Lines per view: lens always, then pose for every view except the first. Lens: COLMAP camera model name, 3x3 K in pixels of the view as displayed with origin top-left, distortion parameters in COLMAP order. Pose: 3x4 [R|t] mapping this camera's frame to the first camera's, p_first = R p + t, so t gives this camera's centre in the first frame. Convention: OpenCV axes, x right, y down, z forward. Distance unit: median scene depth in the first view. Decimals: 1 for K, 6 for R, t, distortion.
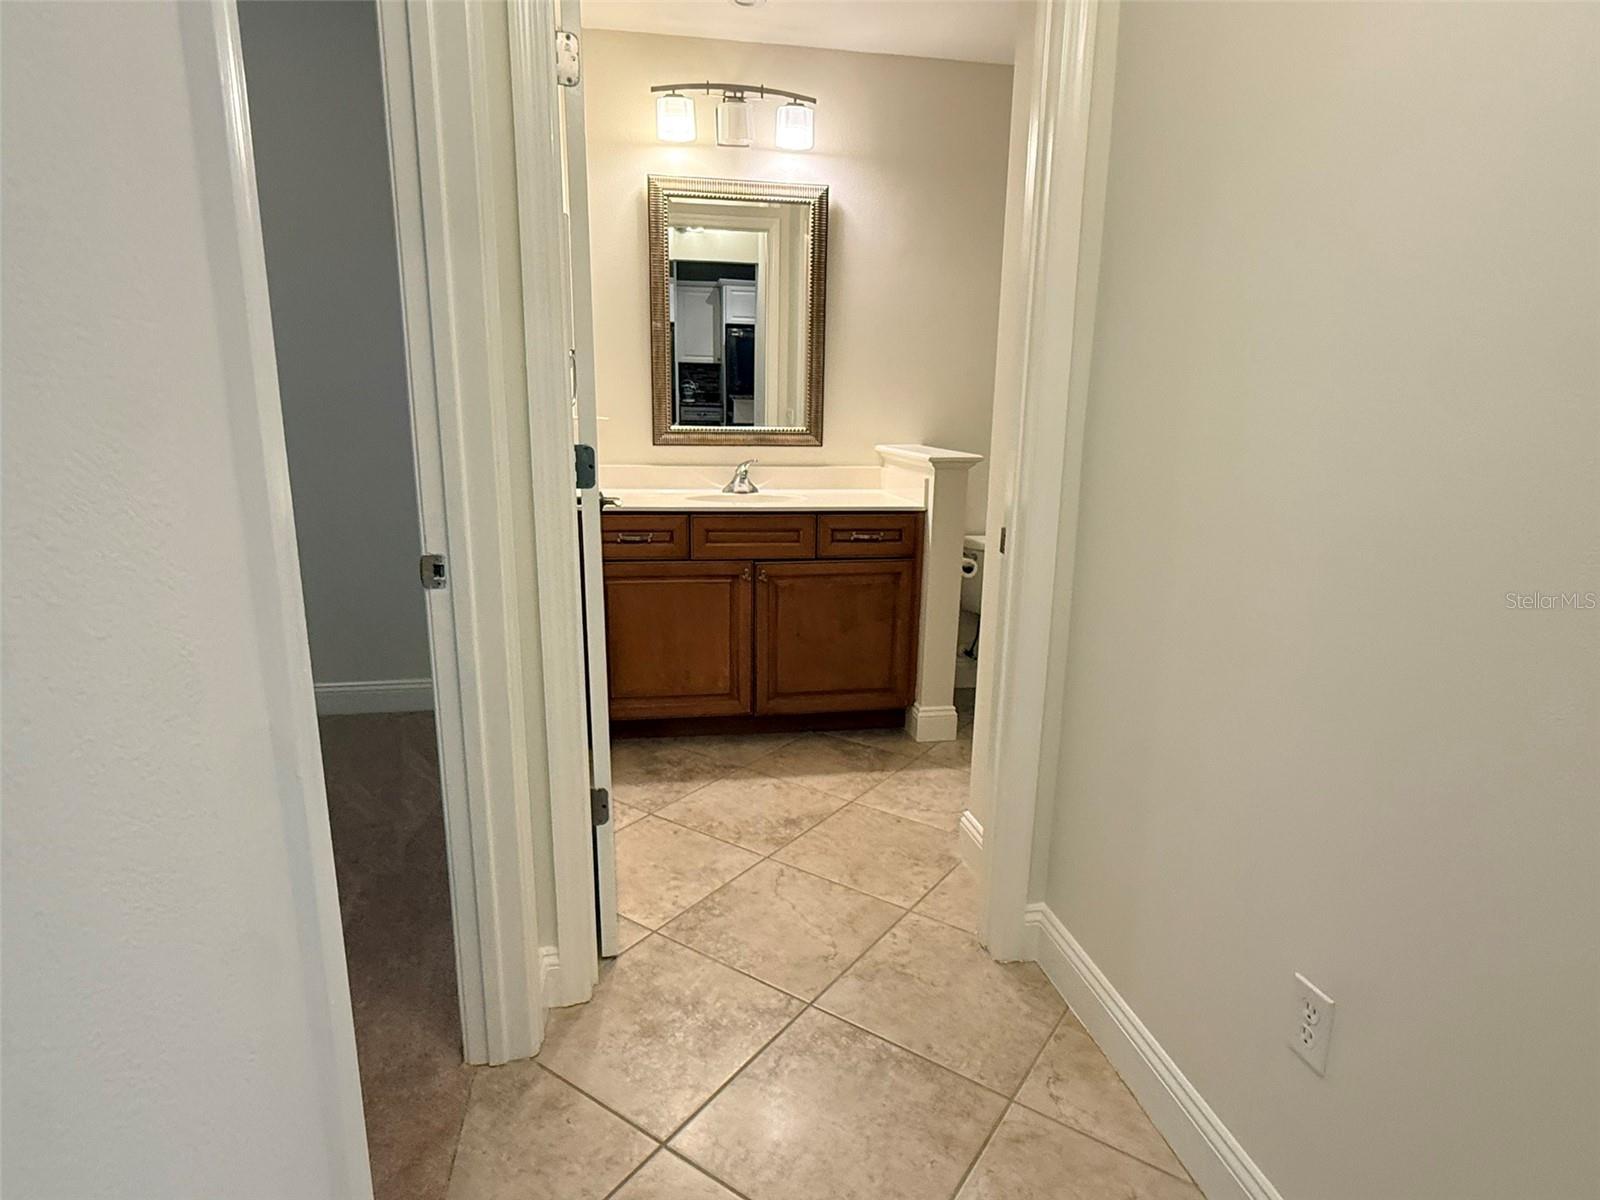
lens RADIAL K [[895.9, 0, 805.6], [0, 895.9, 611.4], [0, 0, 1]] dist [-0.016693, 0.017022]
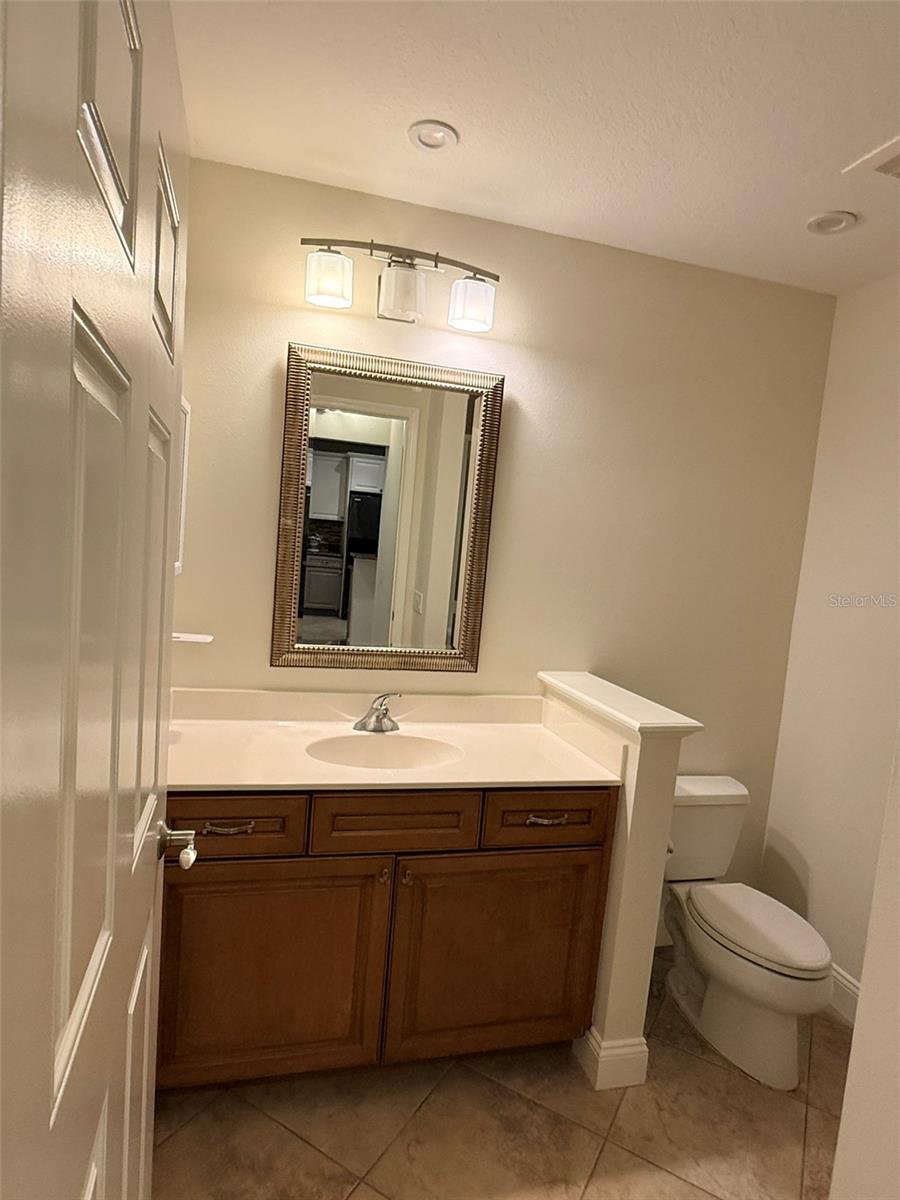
lens RADIAL K [[671.9, 0, 451.9], [0, 671.9, 606.7], [0, 0, 1]] dist [-0.016693, 0.017022]
pose [[0.994855, 0.057052, 0.083712, -0.067304], [-0.045577, 0.990054, -0.133100, -0.178609], [-0.090473, 0.128600, 0.987561, 0.418501]]
